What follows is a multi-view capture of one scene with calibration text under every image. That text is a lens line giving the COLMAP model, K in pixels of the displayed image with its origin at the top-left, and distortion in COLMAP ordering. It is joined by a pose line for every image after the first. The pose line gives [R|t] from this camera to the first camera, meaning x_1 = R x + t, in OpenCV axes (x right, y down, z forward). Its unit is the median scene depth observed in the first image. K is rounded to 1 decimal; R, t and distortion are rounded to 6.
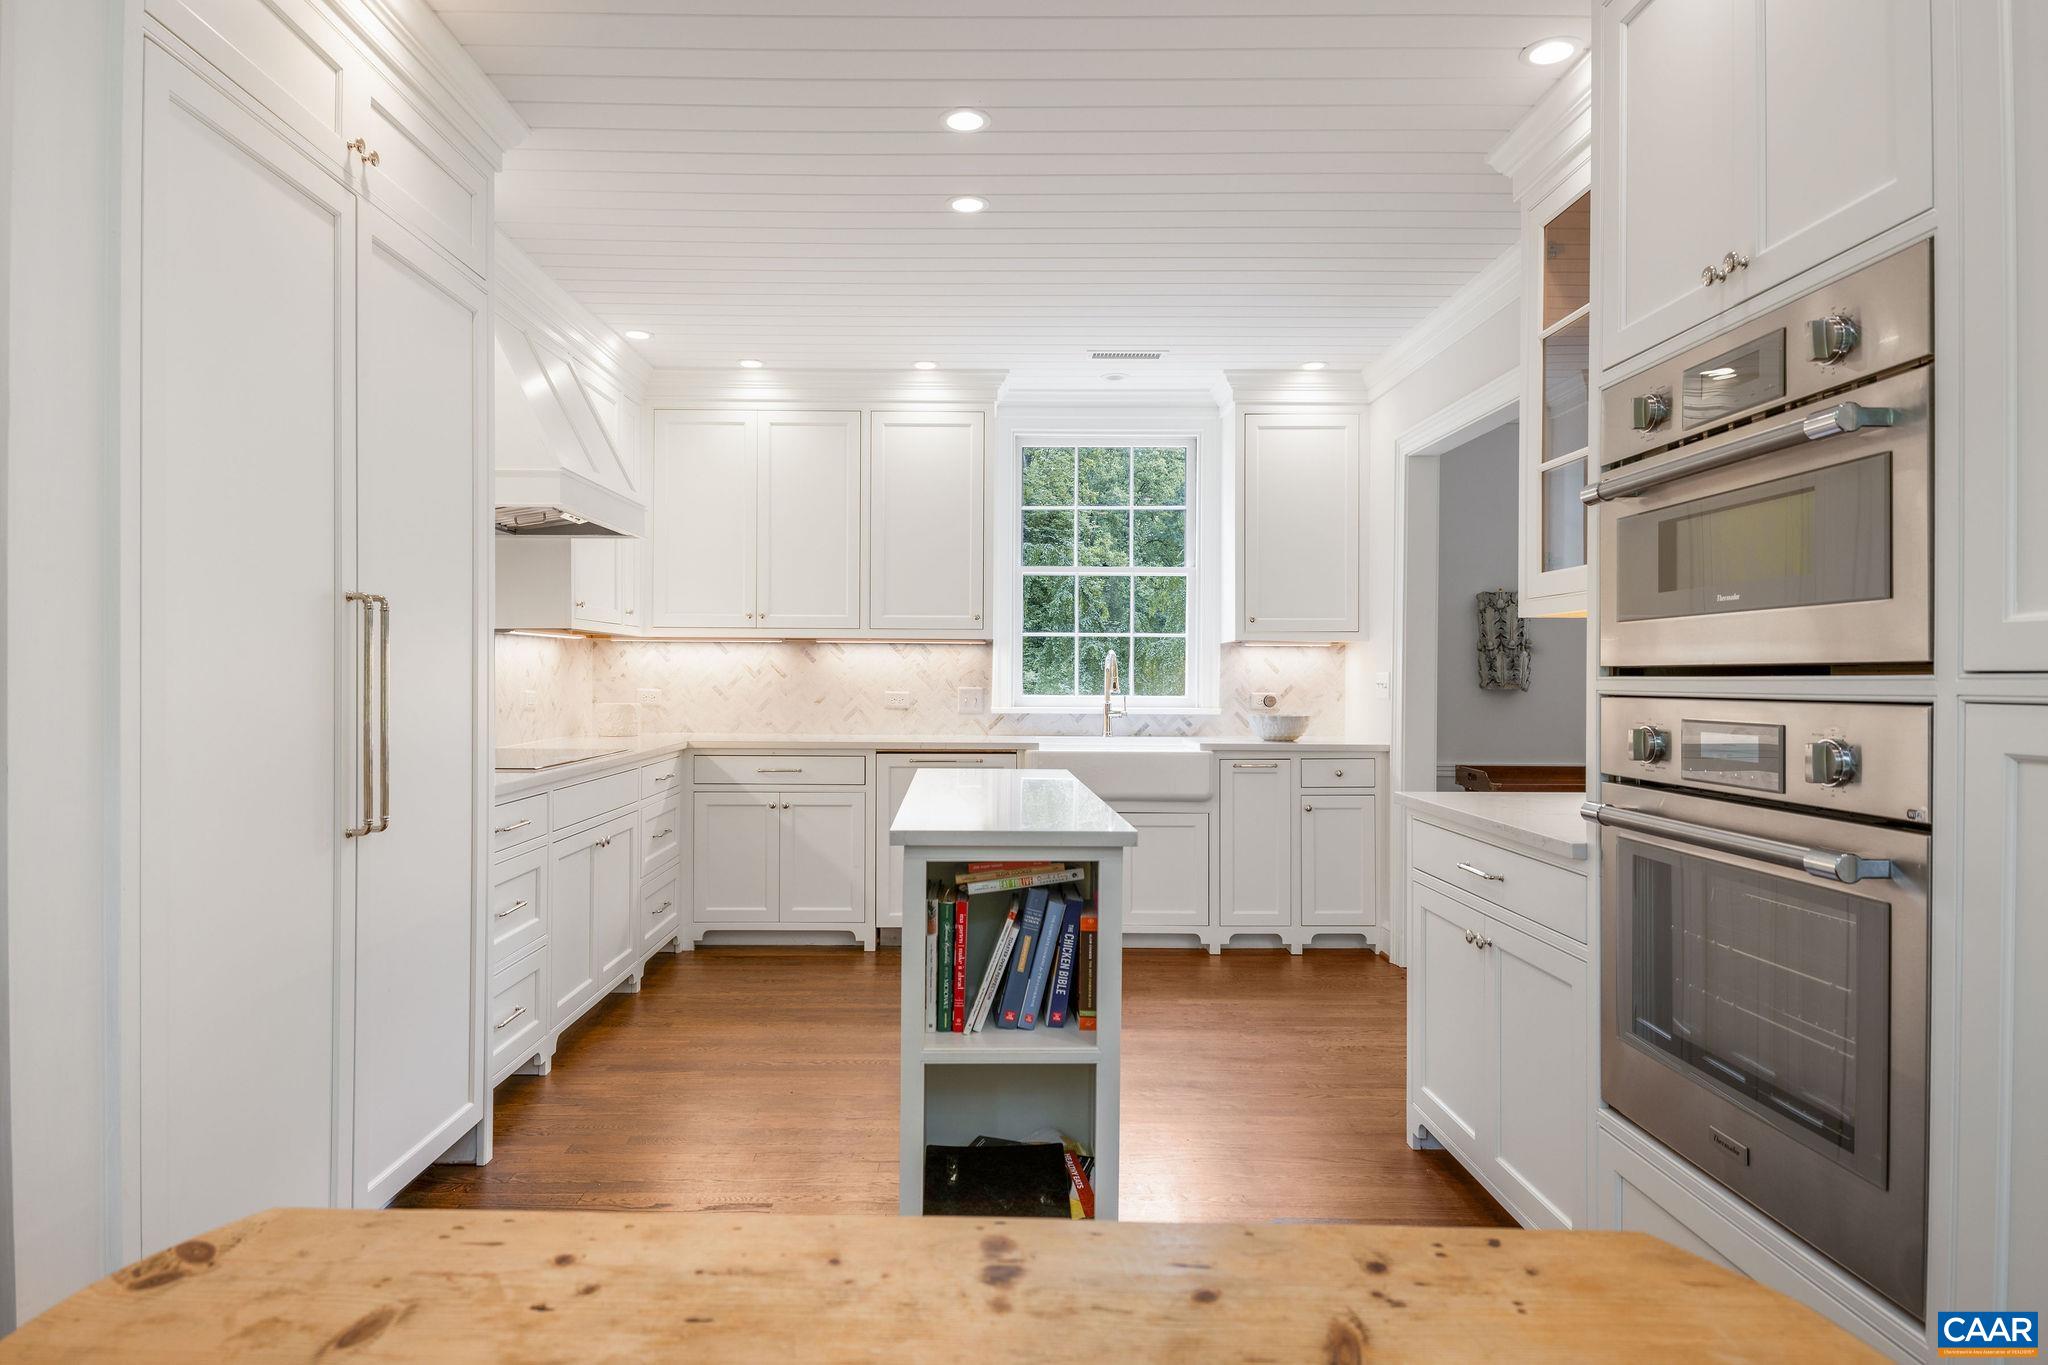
lens RADIAL K [[1211.0, 0, 977.5], [0, 1211.0, 673.8], [0, 0, 1]] dist [0.040293, -0.000141]
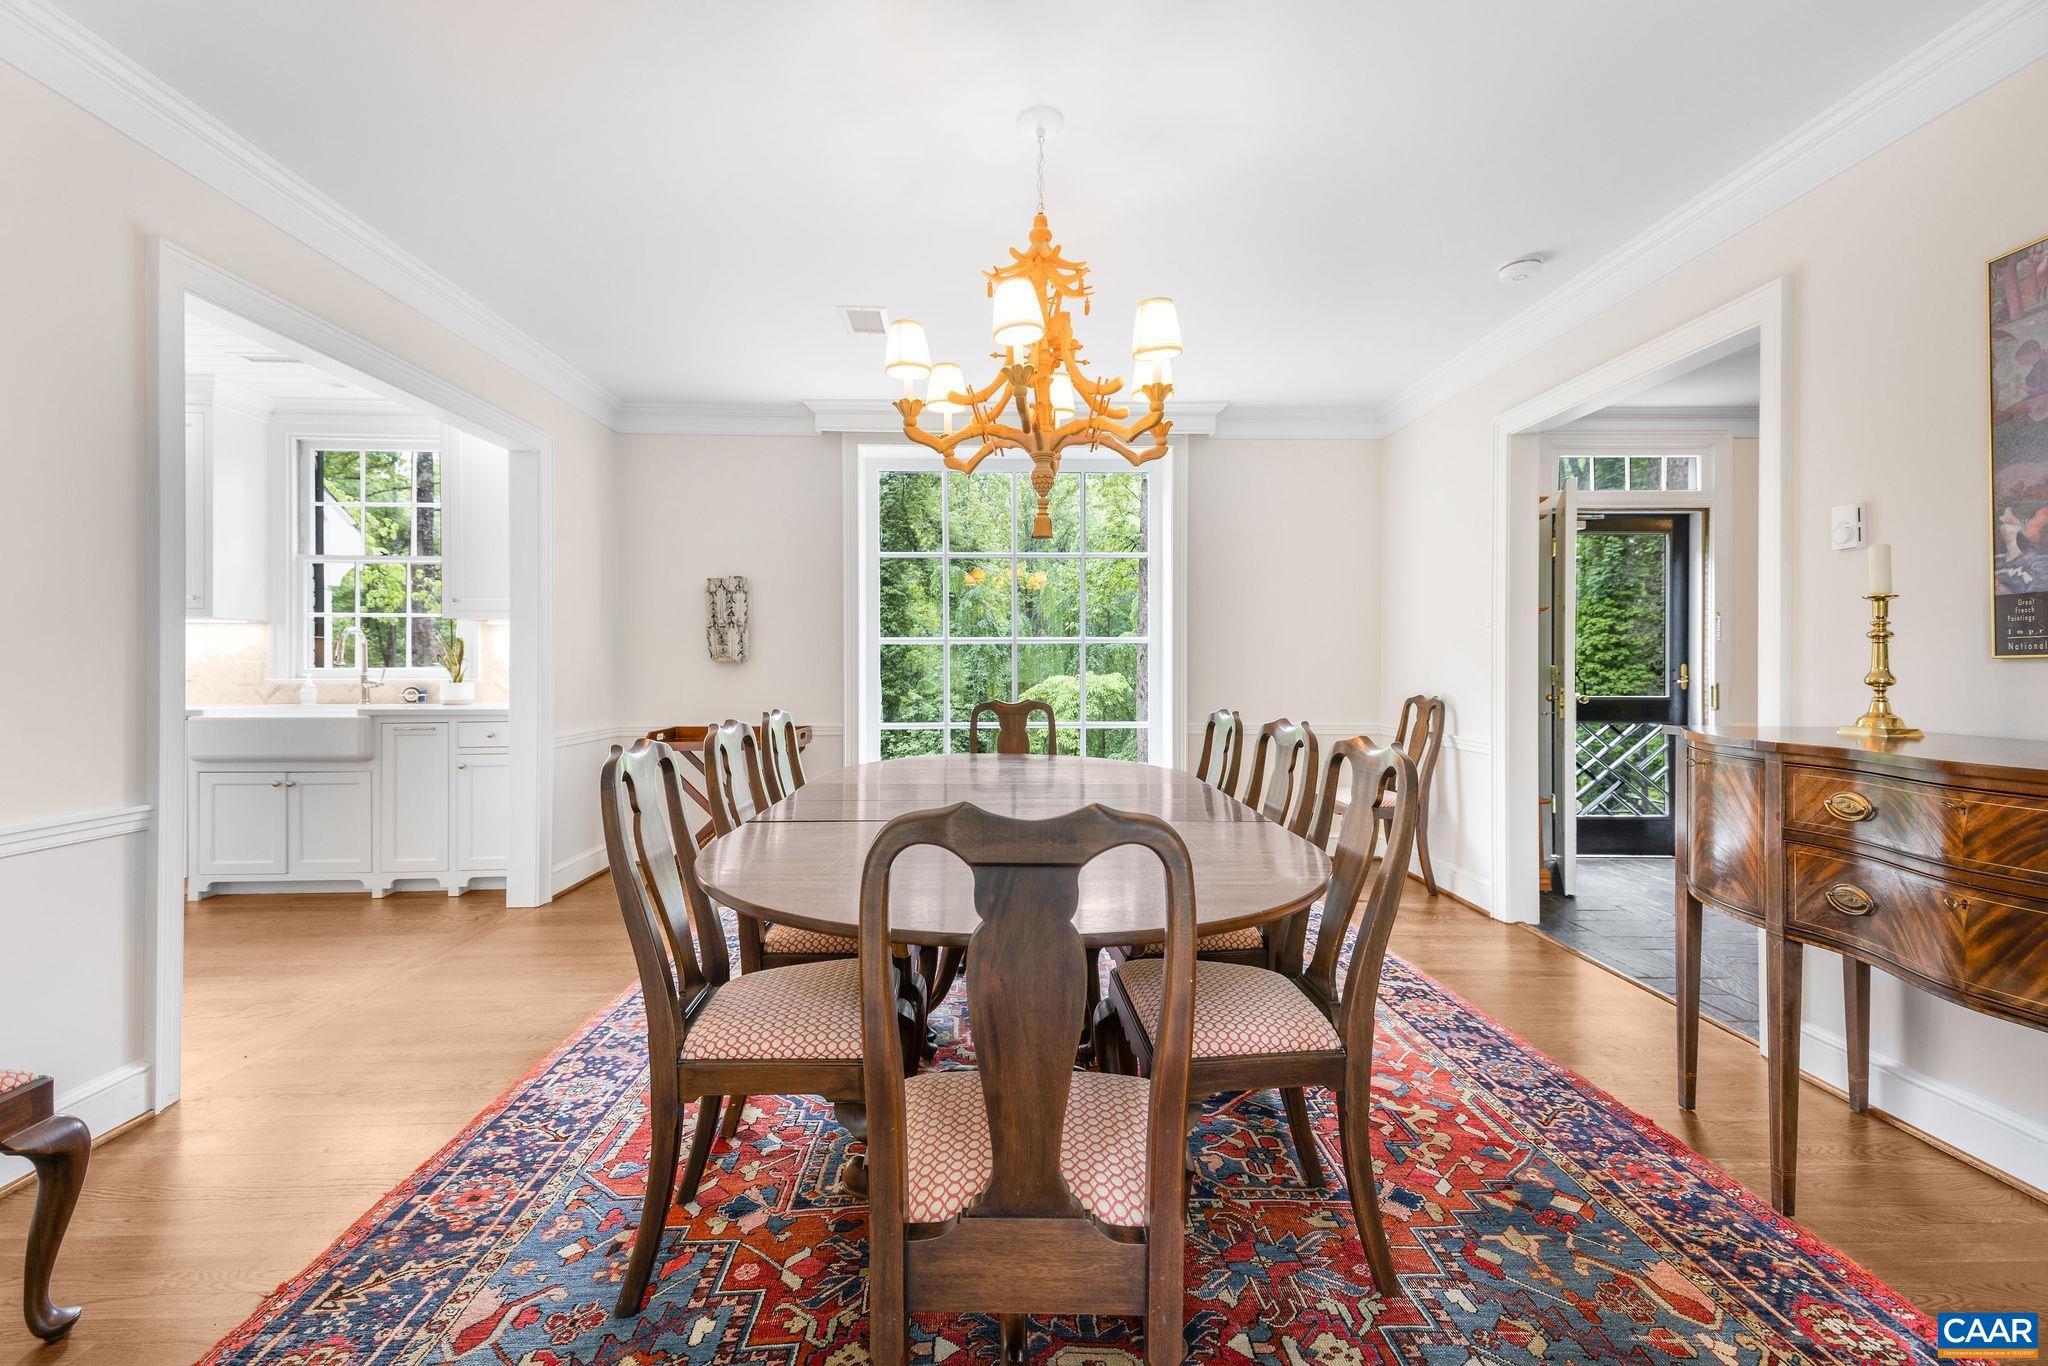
lens RADIAL K [[857.4, 0, 1015.1], [0, 857.4, 669.2], [0, 0, 1]] dist [0.043745, -0.007135]
pose [[0.999448, -0.002683, 0.033099, 0.753351], [0.002449, 0.999972, 0.007122, 0.016039], [-0.033118, -0.007037, 0.999427, 0.174052]]
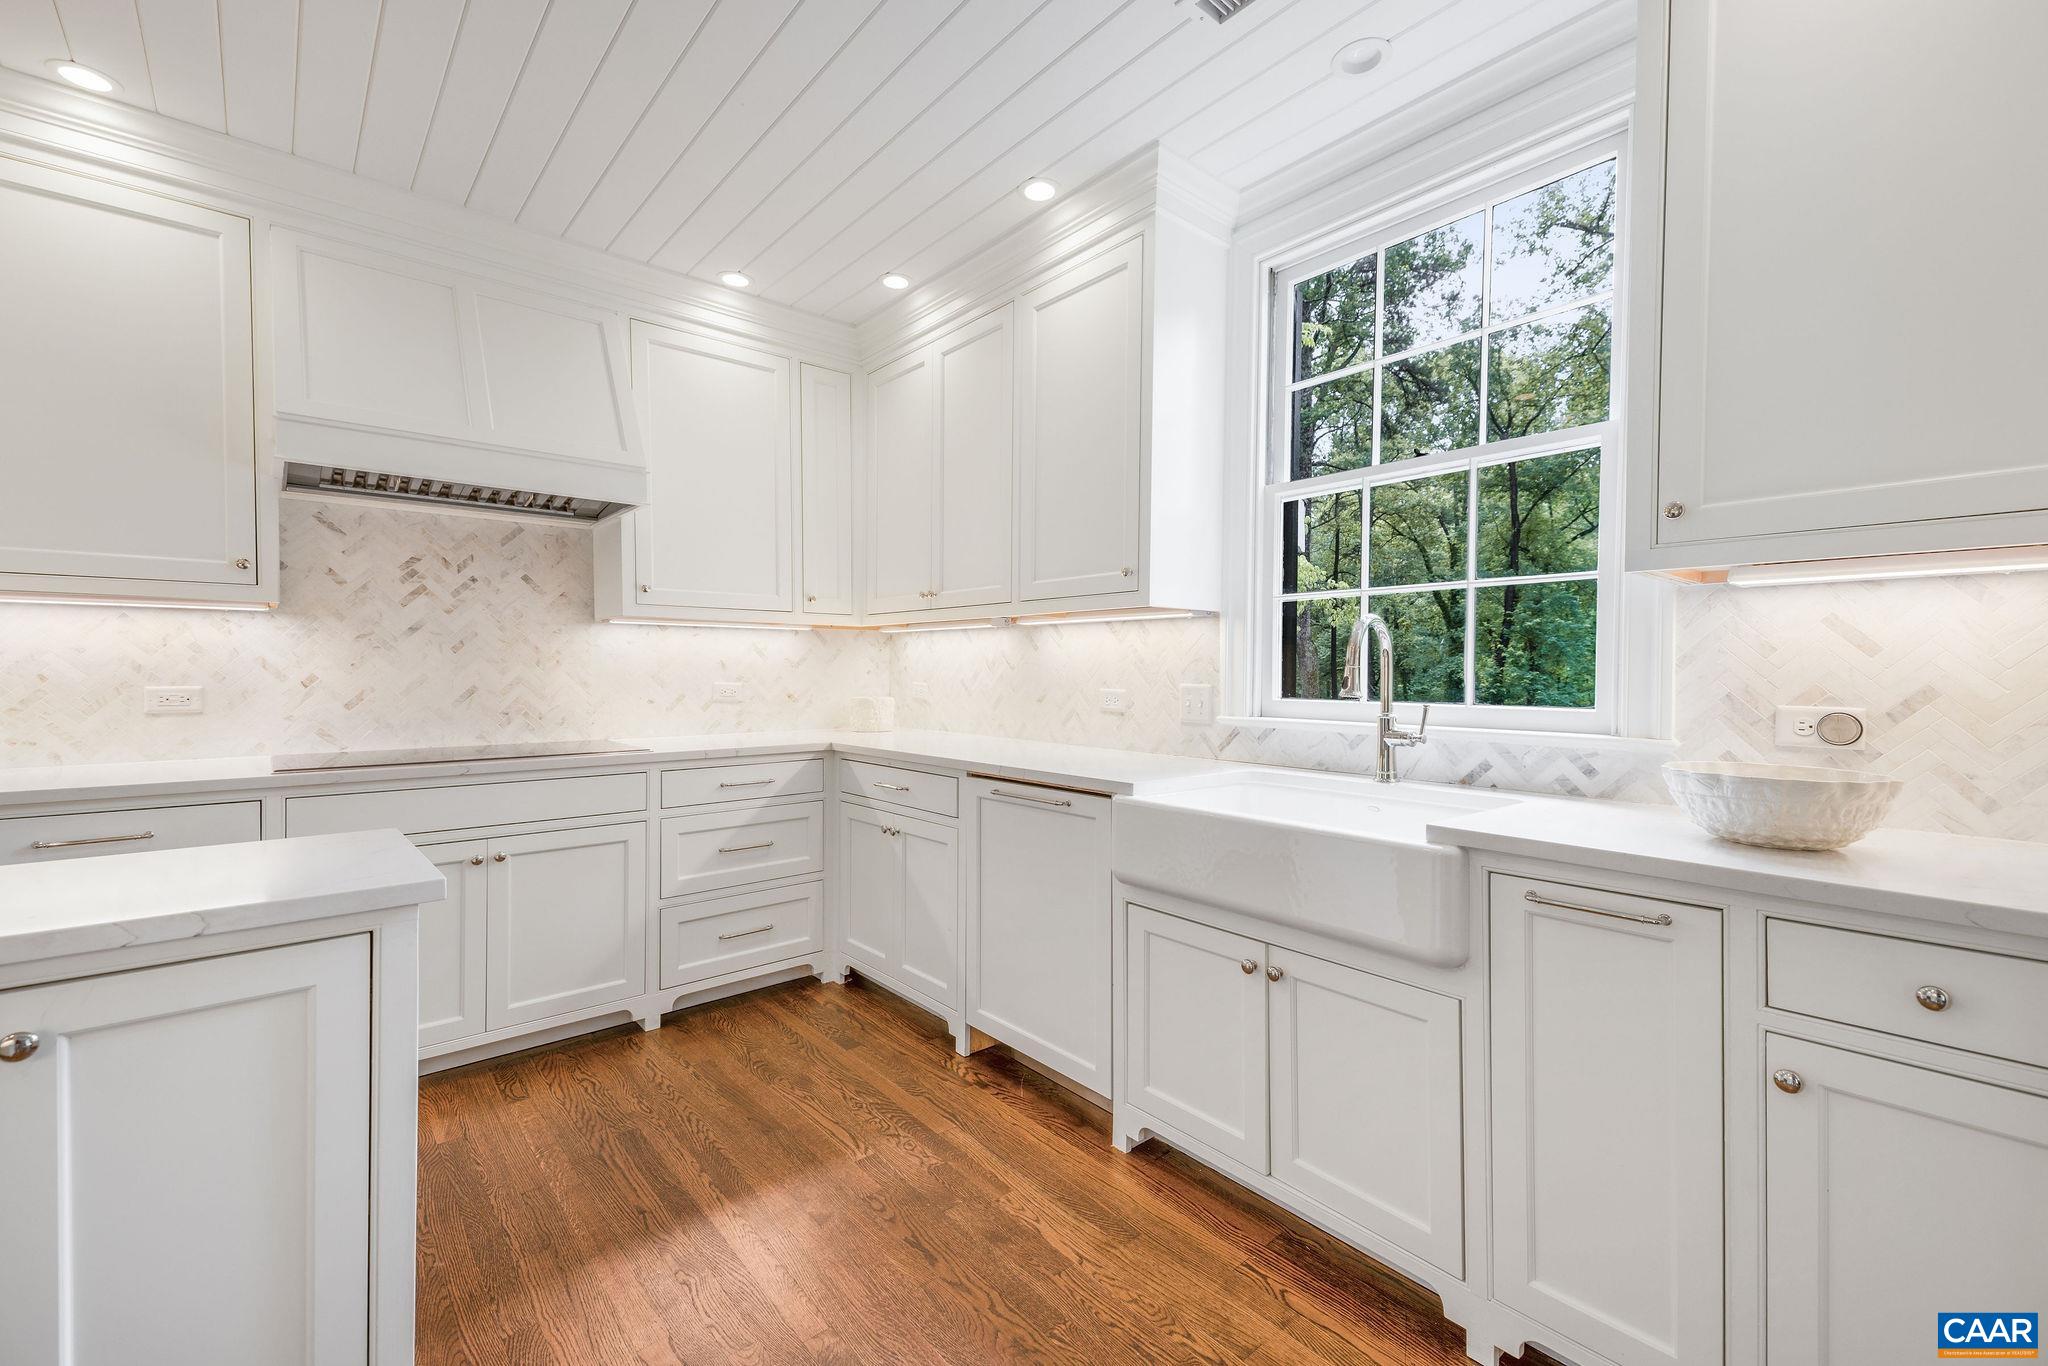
lens RADIAL K [[863.0, 0, 998.6], [0, 863.0, 678.1], [0, 0, 1]] dist [0.013339, 0.000004]
pose [[0.634478, 0.004865, -0.772925, 0.314585], [-0.000930, 0.999984, 0.005531, 0.006179], [0.772940, -0.002790, 0.634473, 0.696110]]
